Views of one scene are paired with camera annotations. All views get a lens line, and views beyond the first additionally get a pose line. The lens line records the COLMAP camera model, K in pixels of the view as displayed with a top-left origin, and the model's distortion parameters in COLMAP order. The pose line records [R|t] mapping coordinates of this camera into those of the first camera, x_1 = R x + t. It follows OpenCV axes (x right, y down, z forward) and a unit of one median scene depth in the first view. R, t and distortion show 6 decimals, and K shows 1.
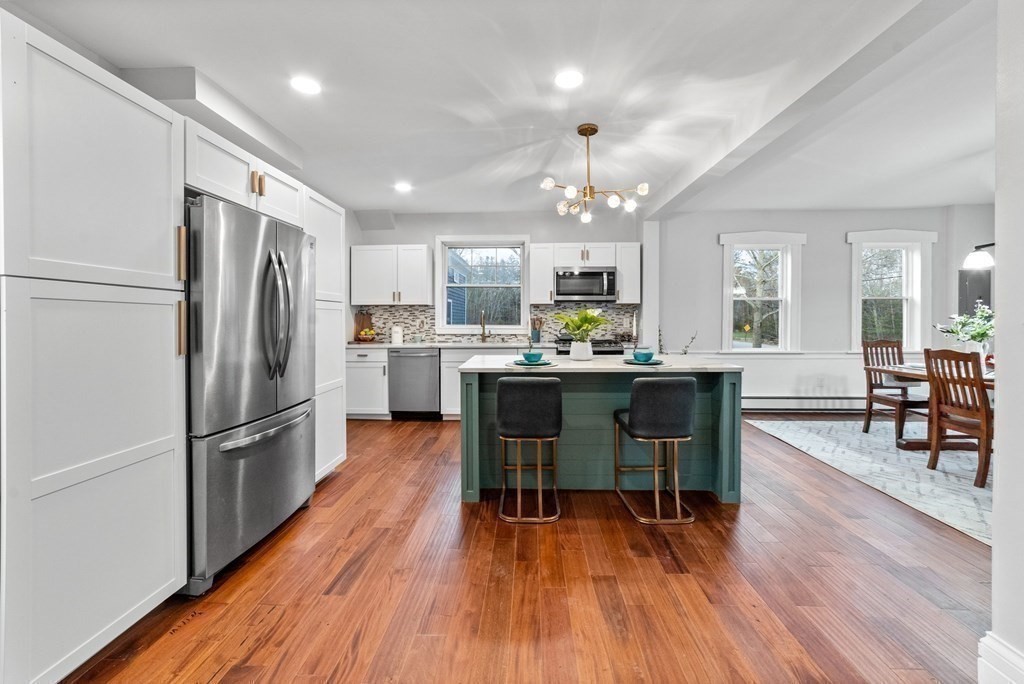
lens RADIAL K [[409.5, 0, 507.2], [0, 409.5, 323.2], [0, 0, 1]] dist [-0.020285, 0.005940]
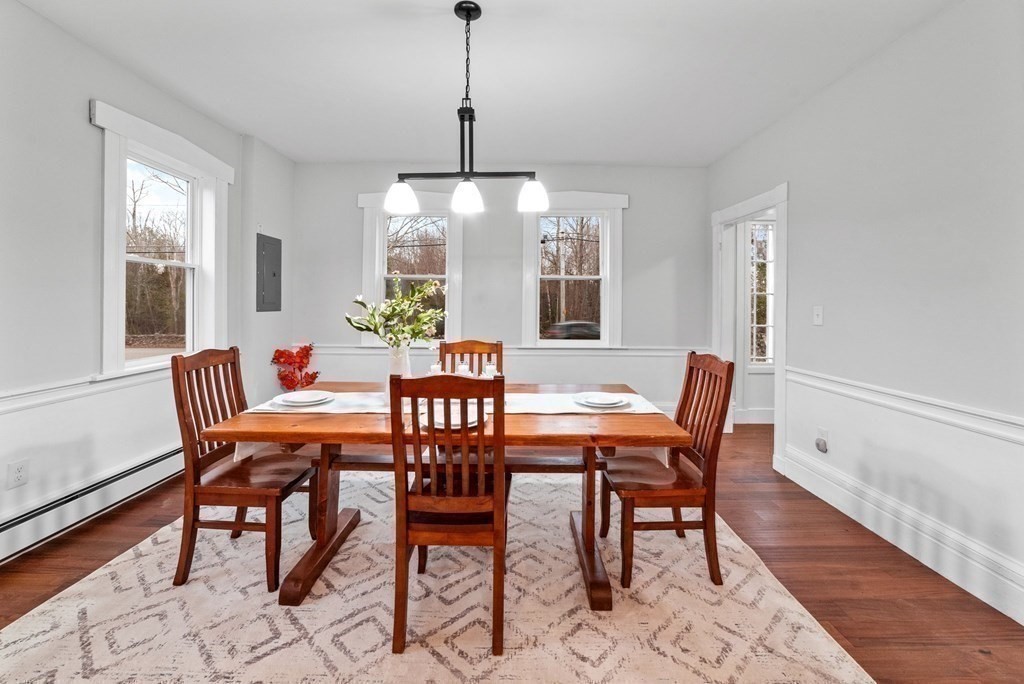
lens RADIAL K [[409.5, 0, 510.0], [0, 409.5, 305.0], [0, 0, 1]] dist [-0.020285, 0.005940]
pose [[-0.042835, 0.002257, 0.999080, 0.512654], [0.002284, 0.999995, -0.002161, -0.006761], [-0.999080, 0.002190, -0.042840, 0.750043]]
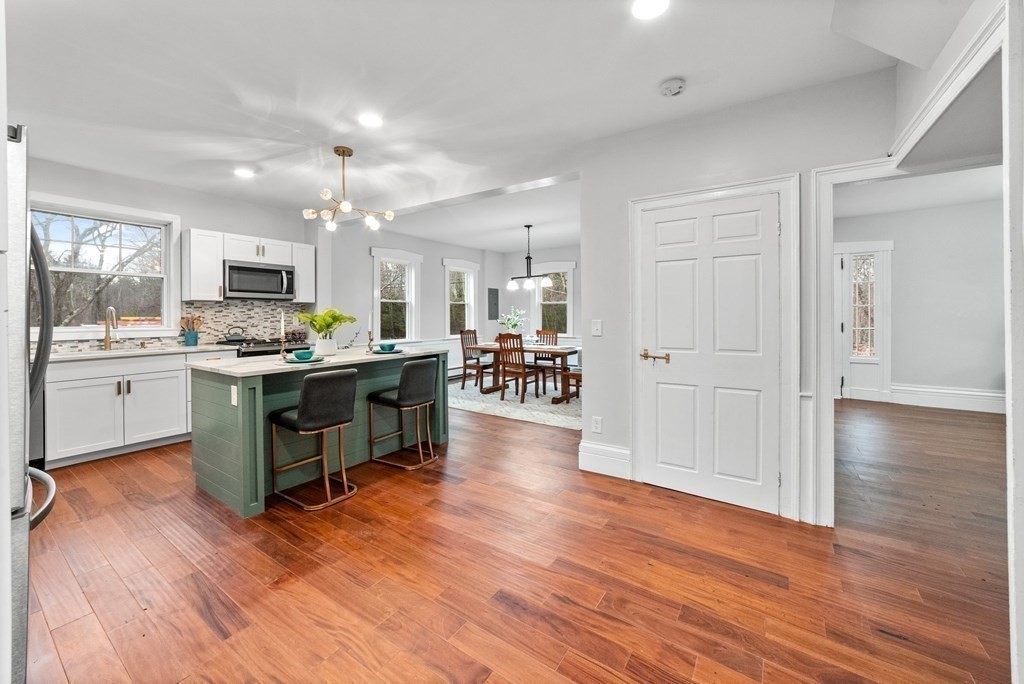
lens RADIAL K [[409.5, 0, 512.0], [0, 409.5, 315.0], [0, 0, 1]] dist [-0.020285, 0.005940]
pose [[0.517952, 0.000926, 0.855409, -0.399780], [0.011492, 0.999902, -0.008041, -0.002493], [-0.855333, 0.013995, 0.517890, 0.011210]]
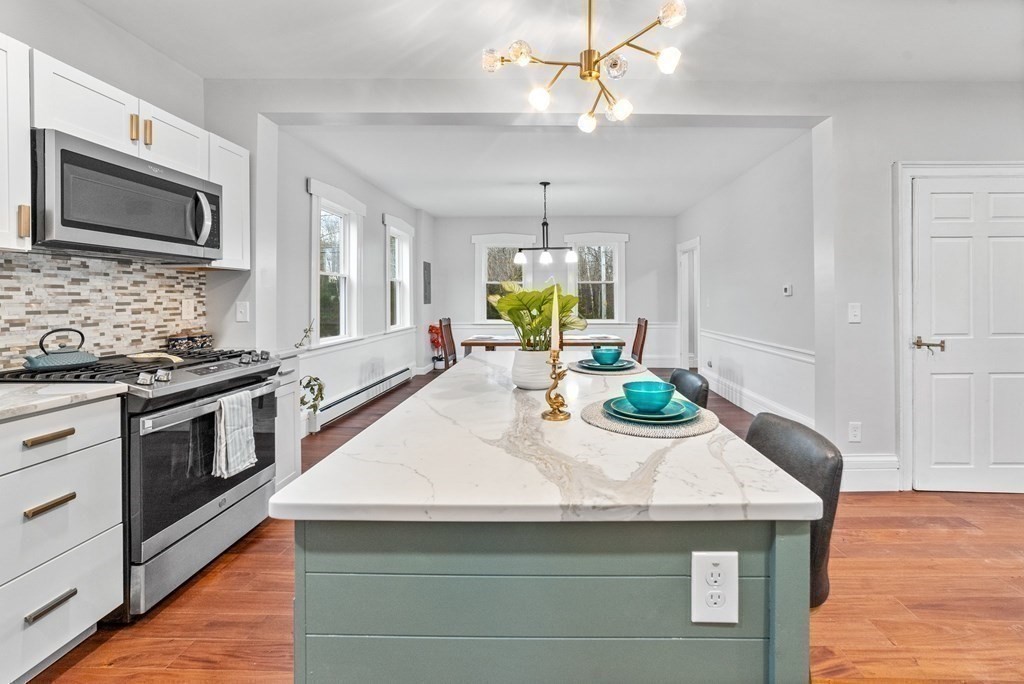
lens RADIAL K [[409.5, 0, 557.8], [0, 409.5, 297.2], [0, 0, 1]] dist [-0.020285, 0.005940]
pose [[-0.049991, 0.003531, 0.998743, -0.247204], [0.012316, 0.999920, -0.002919, -0.011068], [-0.998674, 0.012155, -0.050031, 0.807714]]
